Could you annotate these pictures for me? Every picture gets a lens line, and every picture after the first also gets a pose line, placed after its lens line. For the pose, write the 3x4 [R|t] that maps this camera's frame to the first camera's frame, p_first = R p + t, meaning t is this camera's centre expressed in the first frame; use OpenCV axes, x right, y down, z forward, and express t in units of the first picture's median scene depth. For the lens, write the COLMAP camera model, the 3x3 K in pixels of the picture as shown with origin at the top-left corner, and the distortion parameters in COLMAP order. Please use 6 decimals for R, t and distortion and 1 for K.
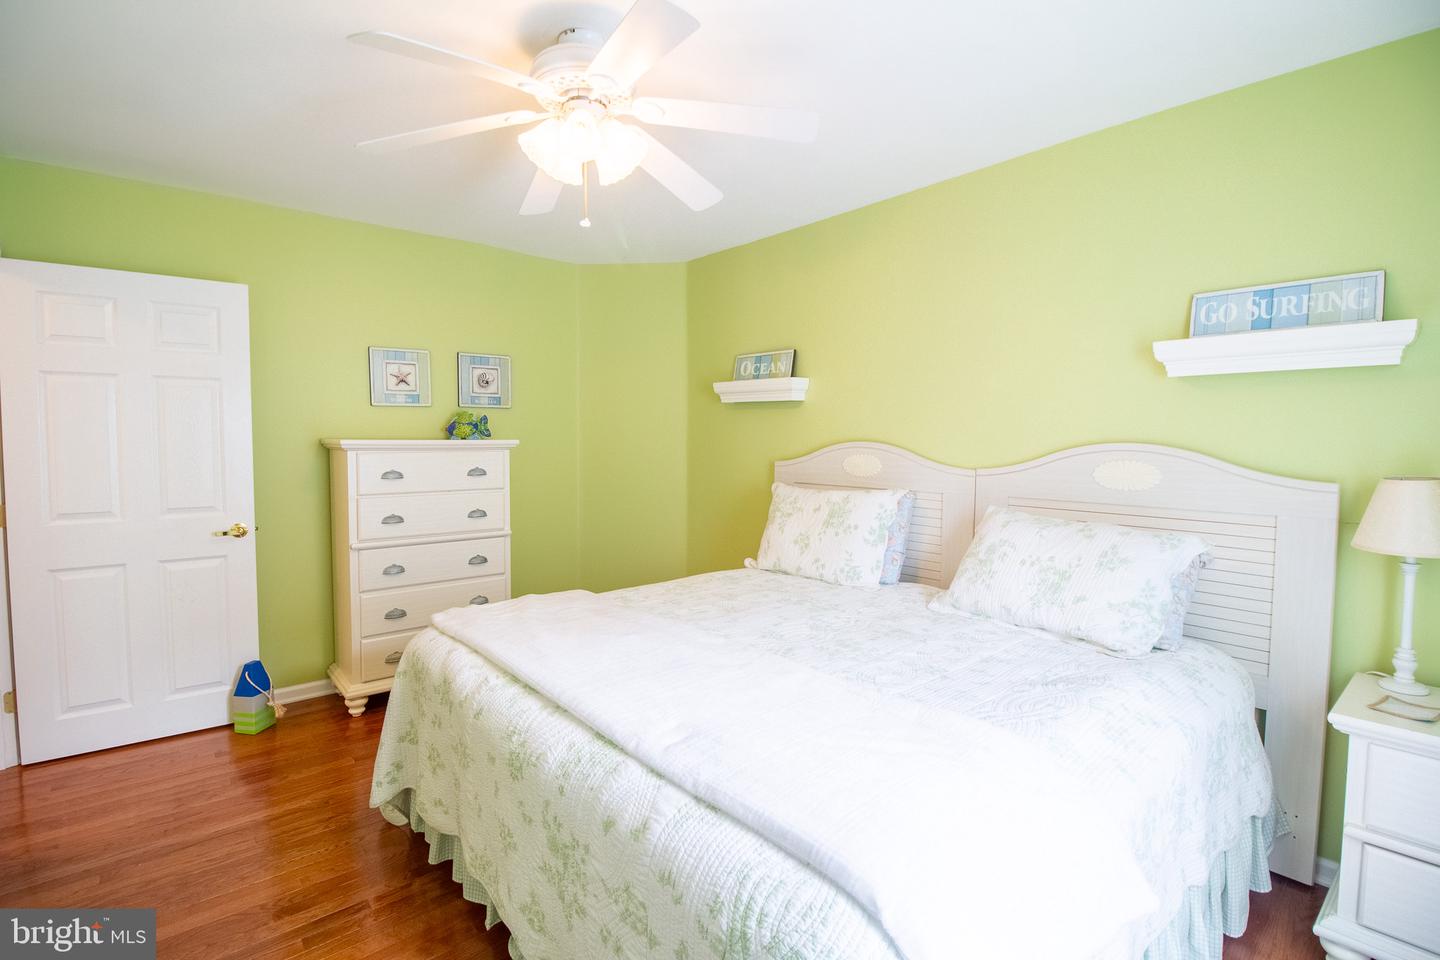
lens RADIAL K [[676.8, 0, 706.8], [0, 676.8, 474.1], [0, 0, 1]] dist [-0.010023, -0.000053]
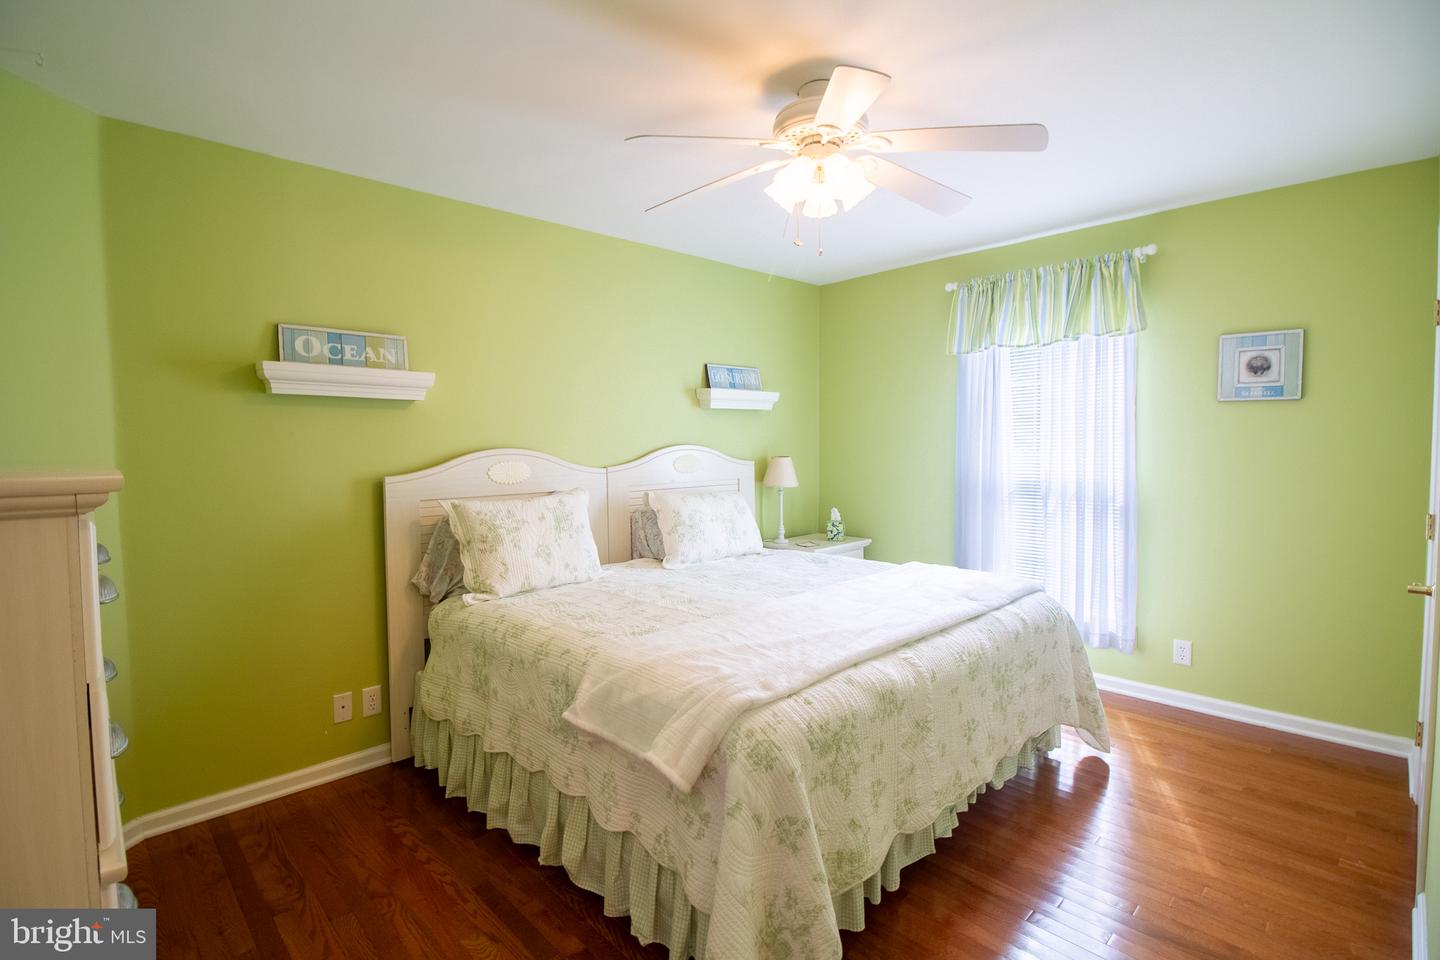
lens RADIAL K [[676.8, 0, 707.0], [0, 676.8, 479.1], [0, 0, 1]] dist [-0.010023, -0.000053]
pose [[-0.070182, -0.044612, 0.996536, -0.893683], [0.076869, 0.995787, 0.049992, -0.035899], [-0.994568, 0.080111, -0.066457, 0.901732]]
